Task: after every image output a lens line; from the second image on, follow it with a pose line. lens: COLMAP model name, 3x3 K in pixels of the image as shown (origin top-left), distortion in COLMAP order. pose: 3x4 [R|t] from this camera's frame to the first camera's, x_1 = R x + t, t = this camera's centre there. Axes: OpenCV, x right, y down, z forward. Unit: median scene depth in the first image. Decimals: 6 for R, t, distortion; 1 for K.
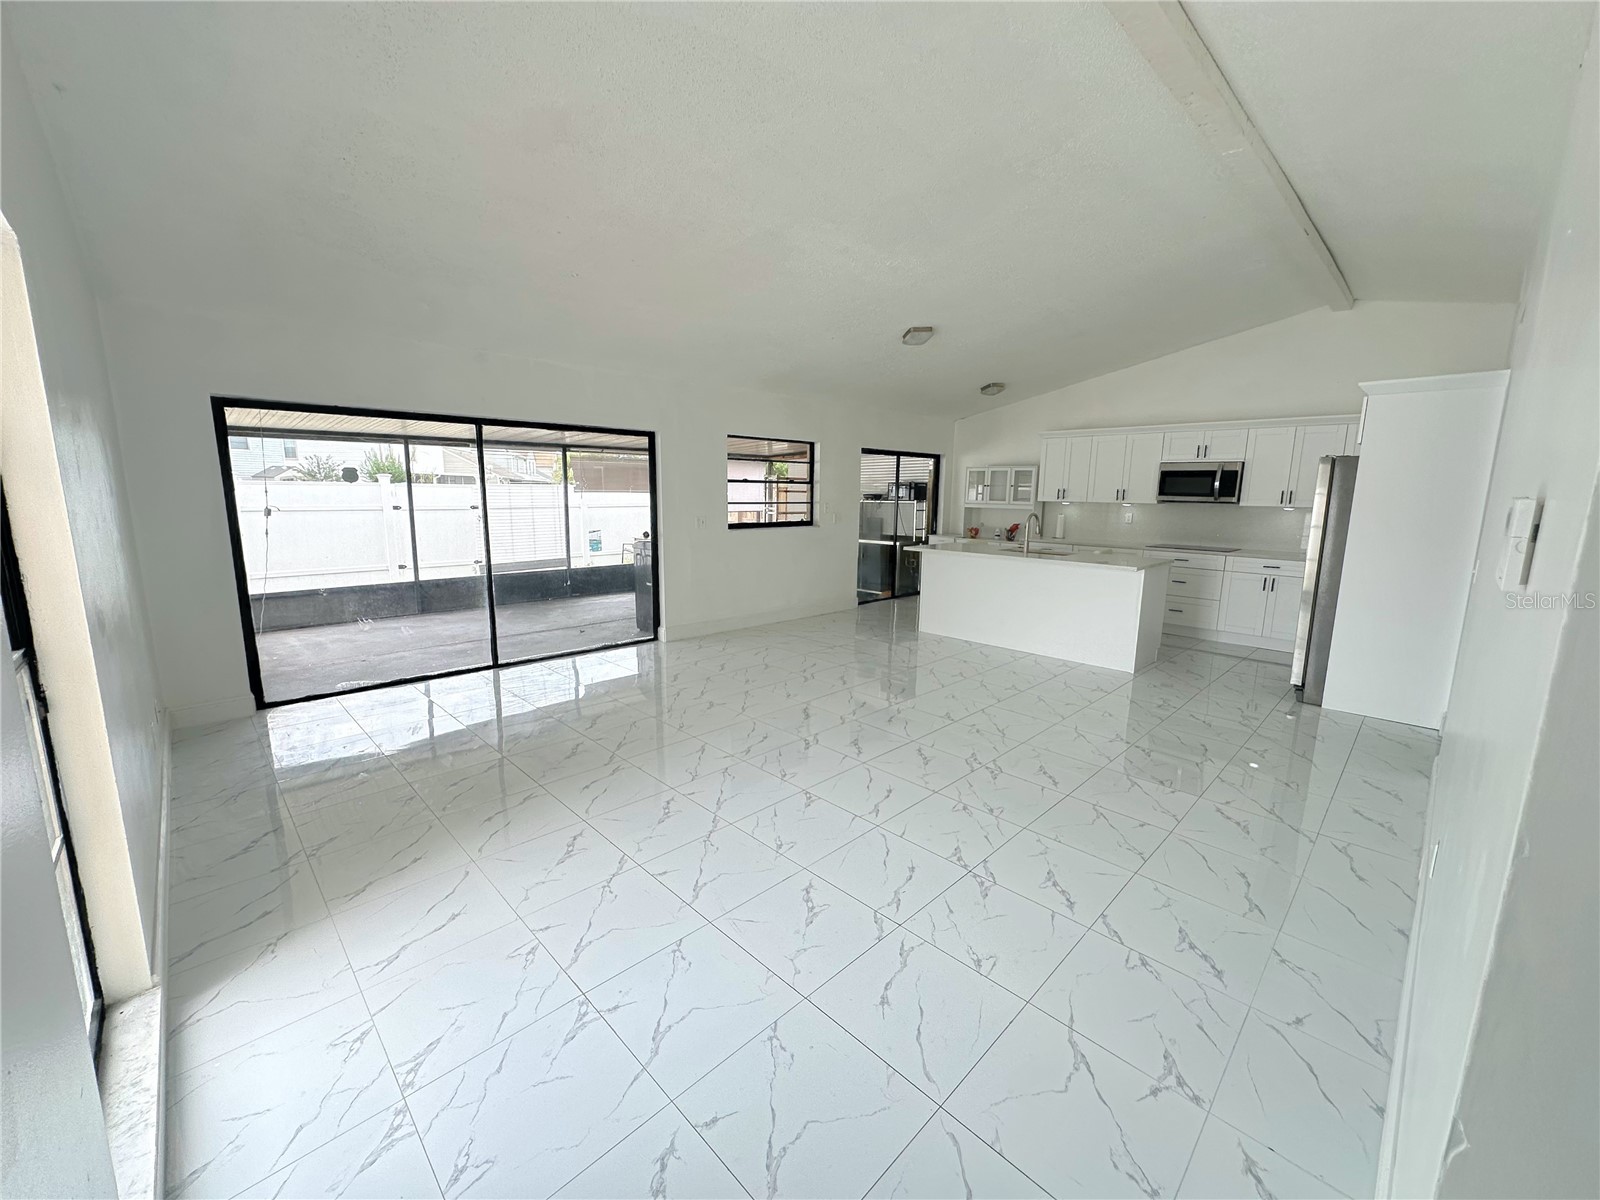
lens RADIAL K [[642.9, 0, 795.8], [0, 642.9, 597.9], [0, 0, 1]] dist [-0.002226, 0.001112]
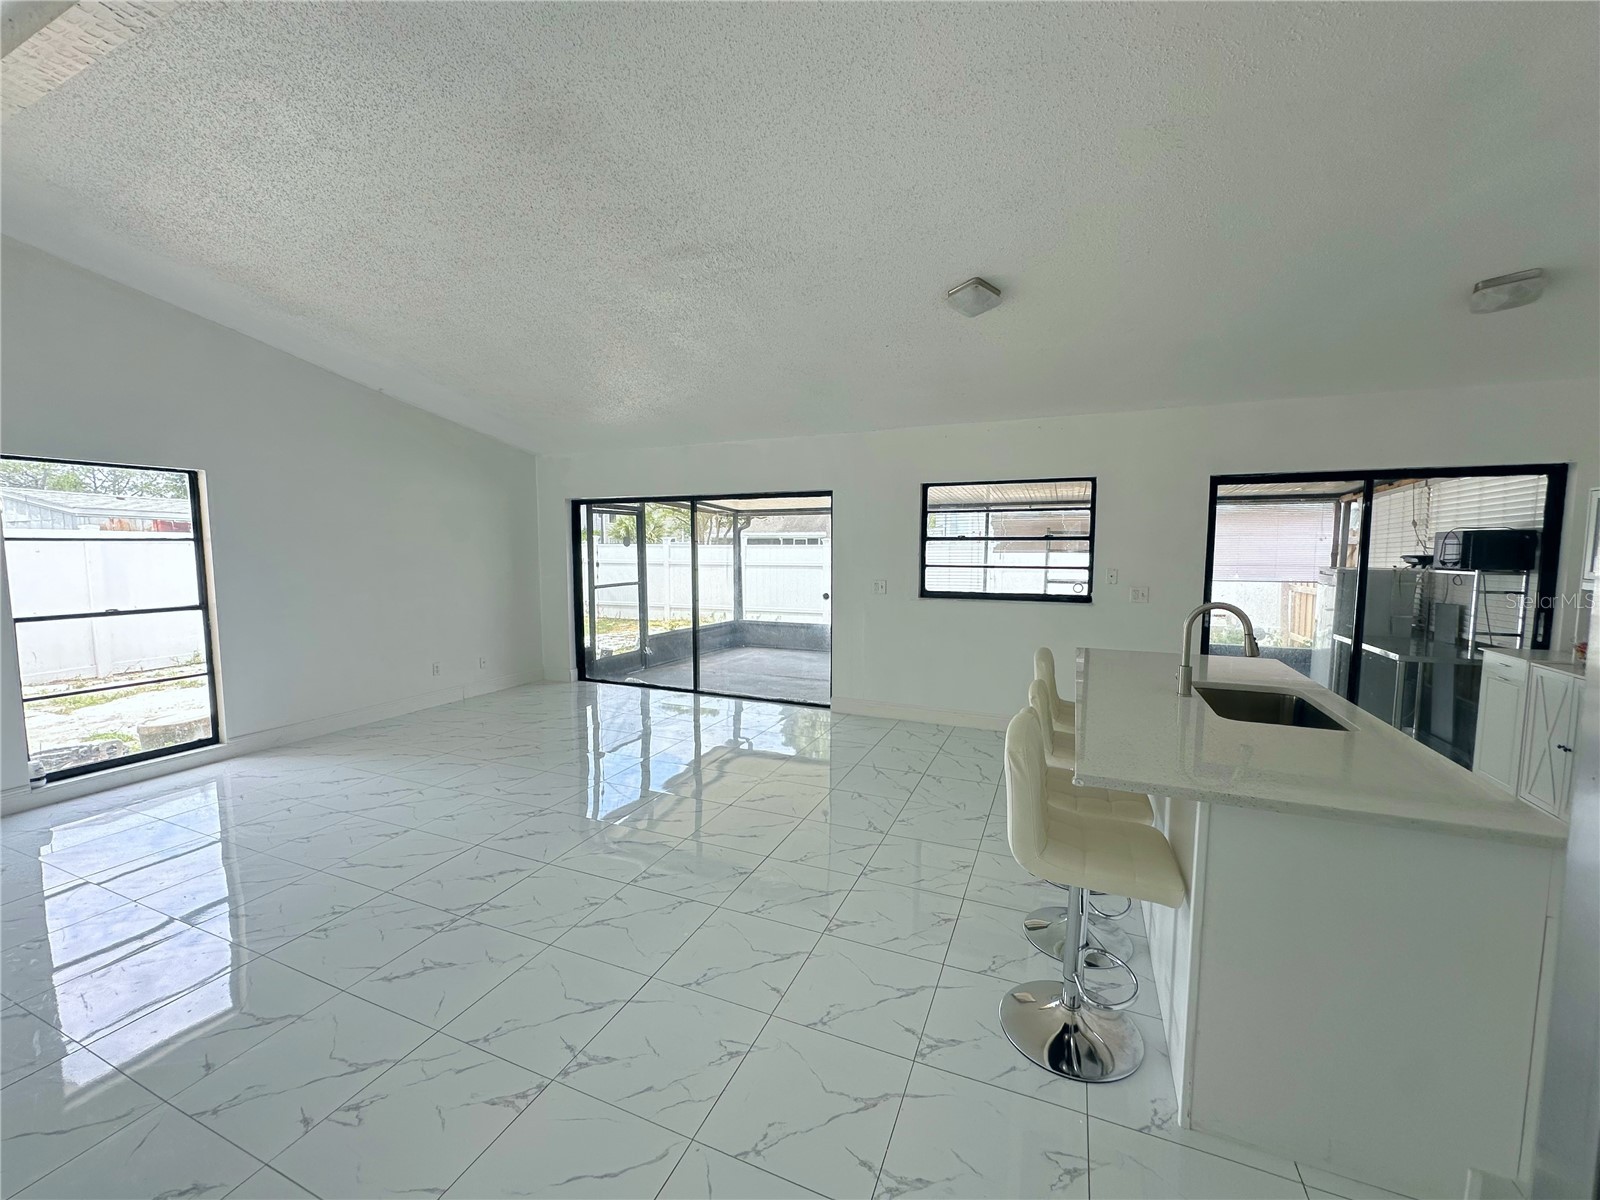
lens RADIAL K [[642.9, 0, 796.9], [0, 642.9, 592.2], [0, 0, 1]] dist [-0.002226, 0.001112]
pose [[0.375487, 0.058612, -0.924972, 0.568172], [-0.150433, 0.988619, 0.001578, -0.087345], [0.914538, 0.138554, 0.380031, 0.525432]]
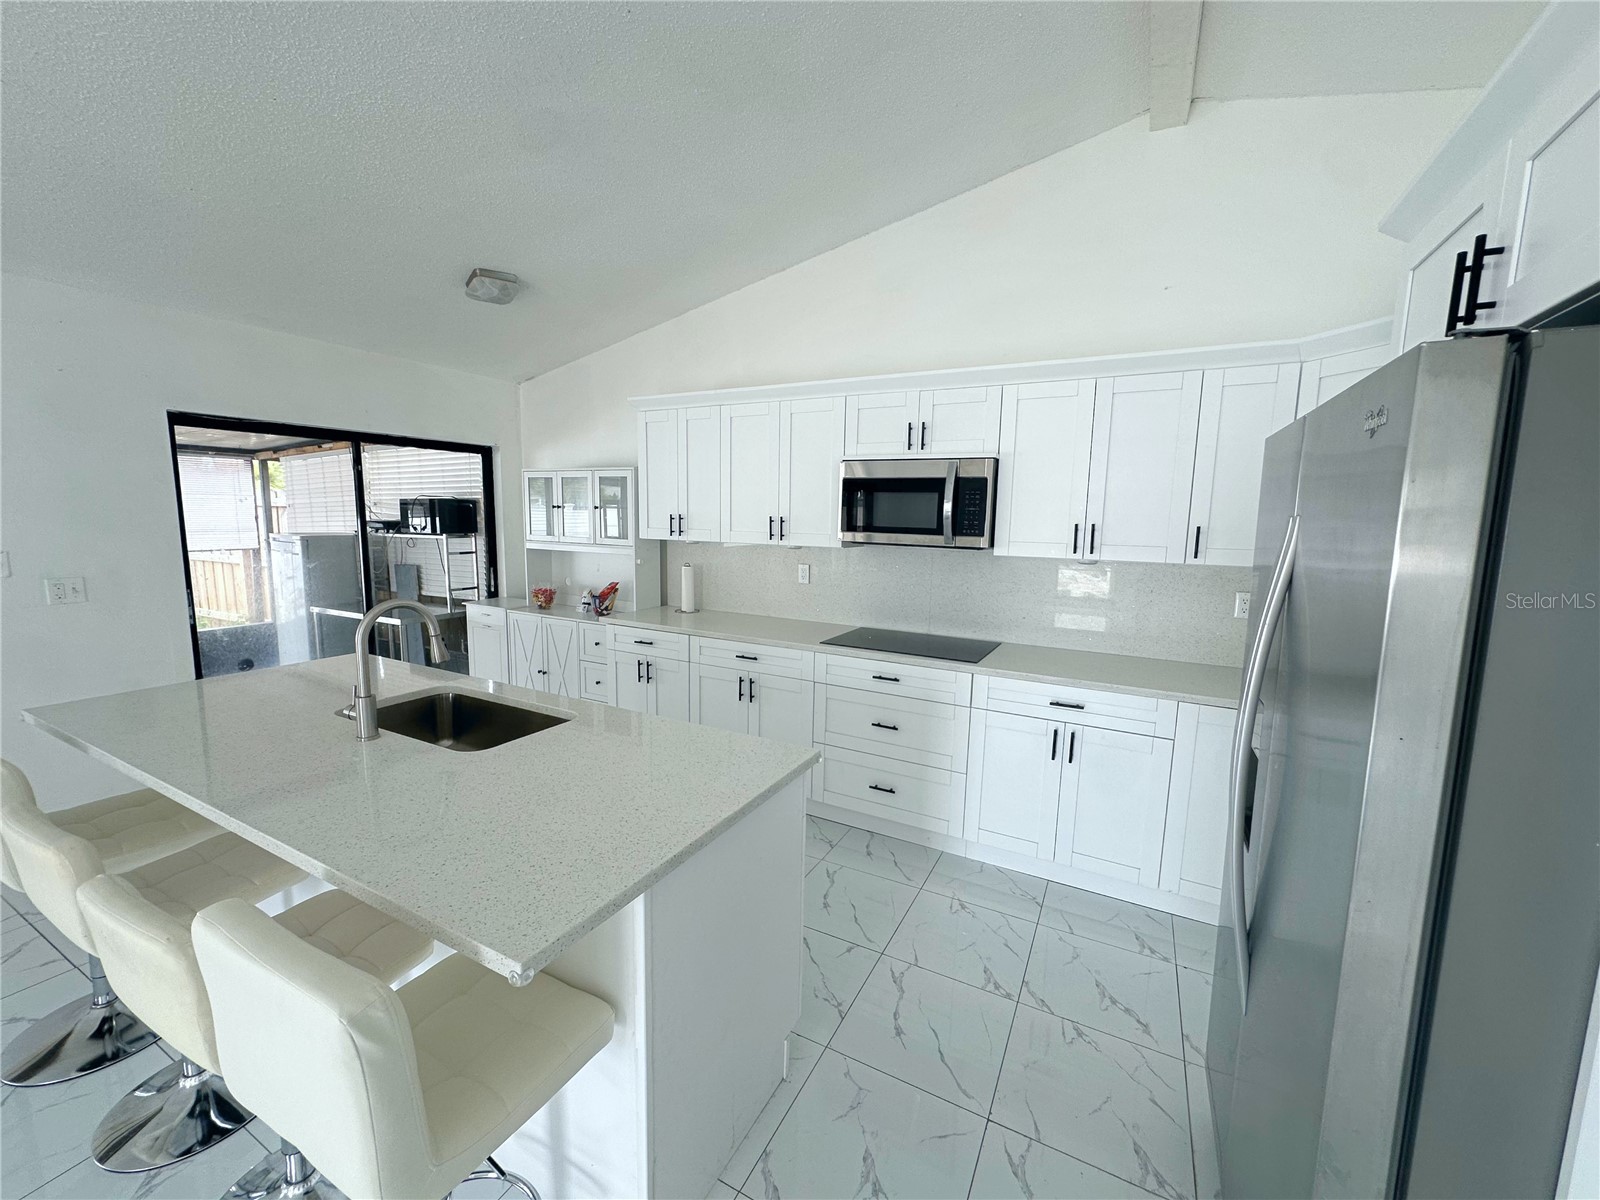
lens RADIAL K [[642.9, 0, 796.1], [0, 642.9, 599.1], [0, 0, 1]] dist [-0.002226, 0.001112]
pose [[0.956140, -0.036389, 0.290640, 0.404559], [0.043809, 0.998858, -0.019063, -0.105170], [-0.289615, 0.030959, 0.956642, 0.579333]]
